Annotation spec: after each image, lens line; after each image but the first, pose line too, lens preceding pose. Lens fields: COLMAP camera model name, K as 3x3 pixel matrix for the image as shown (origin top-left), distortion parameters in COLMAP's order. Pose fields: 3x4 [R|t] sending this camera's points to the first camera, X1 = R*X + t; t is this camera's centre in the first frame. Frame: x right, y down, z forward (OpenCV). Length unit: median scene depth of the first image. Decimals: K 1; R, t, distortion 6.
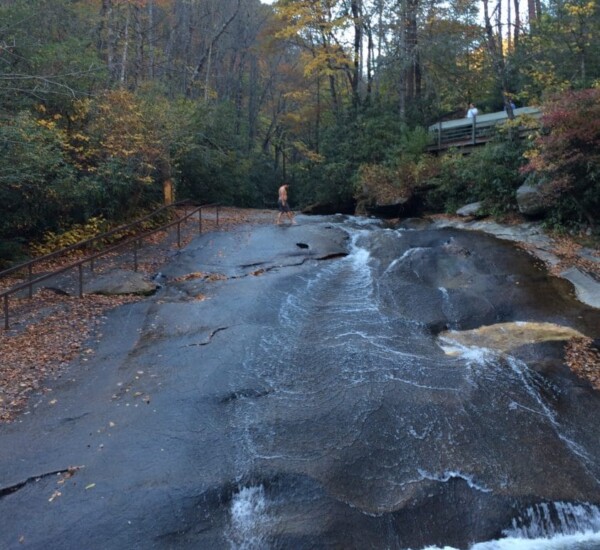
lens RADIAL K [[1232.4, 0, 300.0], [0, 1232.4, 275.0], [0, 0, 1]] dist [0.033797, -0.120572]
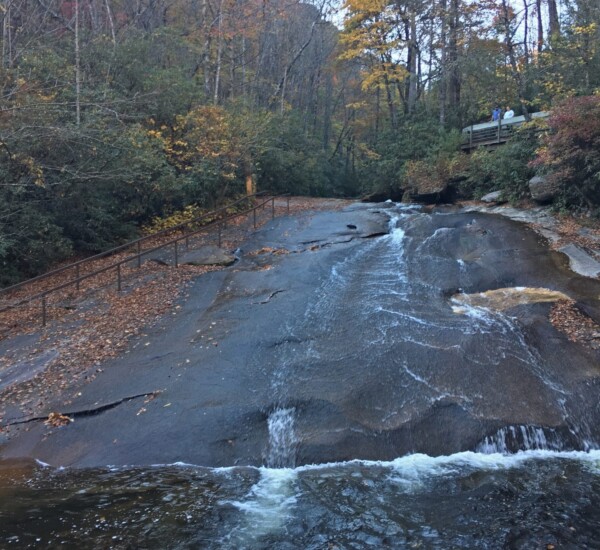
lens RADIAL K [[1232.4, 0, 300.0], [0, 1232.4, 275.0], [0, 0, 1]] dist [0.033797, -0.120572]
pose [[0.983038, 0.002060, -0.183393, 0.179817], [-0.001294, 0.999990, 0.004296, 0.019834], [0.183400, -0.003986, 0.983030, -0.239982]]
